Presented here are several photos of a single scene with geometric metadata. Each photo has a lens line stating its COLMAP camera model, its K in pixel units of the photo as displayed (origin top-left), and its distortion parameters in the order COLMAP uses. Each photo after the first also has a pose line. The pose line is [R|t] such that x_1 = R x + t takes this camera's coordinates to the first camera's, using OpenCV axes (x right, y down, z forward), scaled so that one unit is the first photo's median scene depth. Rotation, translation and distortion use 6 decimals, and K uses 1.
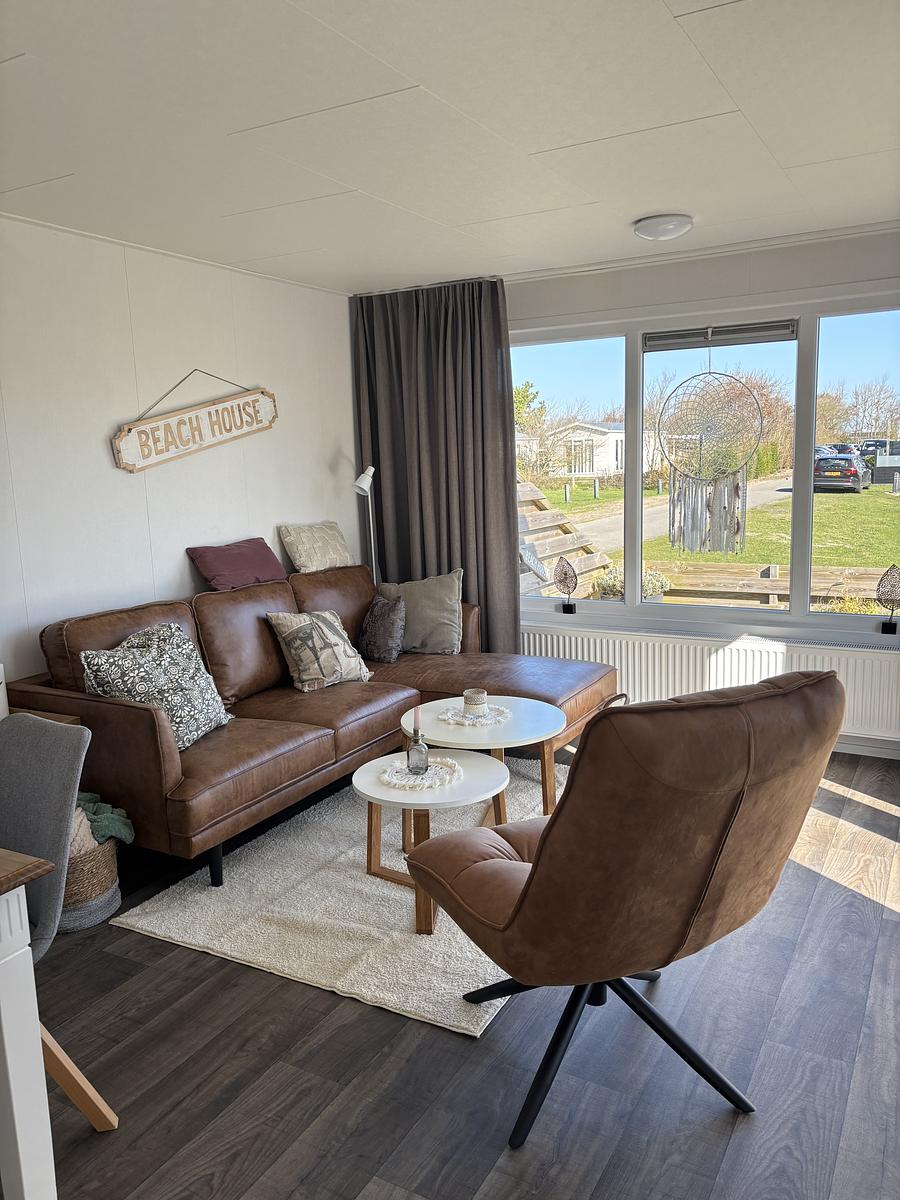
lens RADIAL K [[903.7, 0, 450.2], [0, 903.7, 598.9], [0, 0, 1]] dist [0.067673, 0.003417]
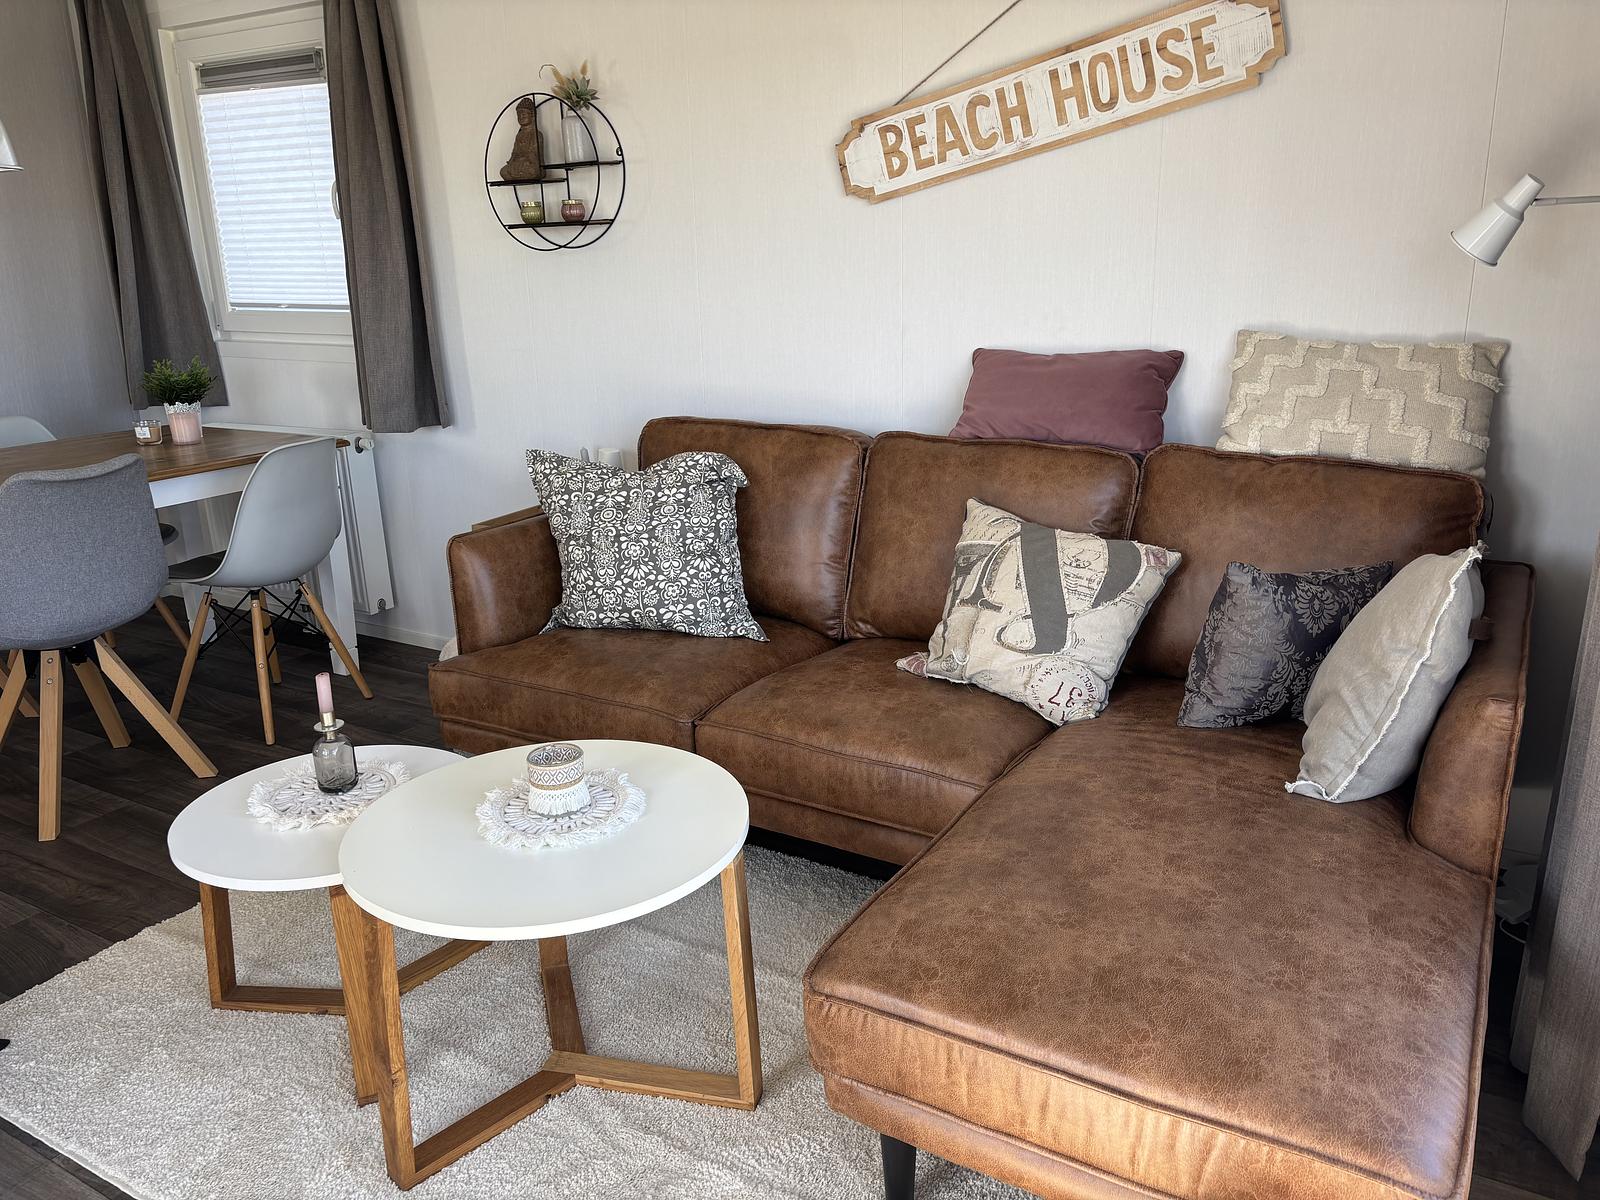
lens RADIAL K [[1204.9, 0, 801.2], [0, 1204.9, 602.1], [0, 0, 1]] dist [0.067673, 0.003417]
pose [[-0.041623, 0.304979, -0.951449, 0.458467], [-0.147247, 0.940004, 0.307752, -0.119881], [0.988224, 0.152908, 0.005781, 0.911726]]
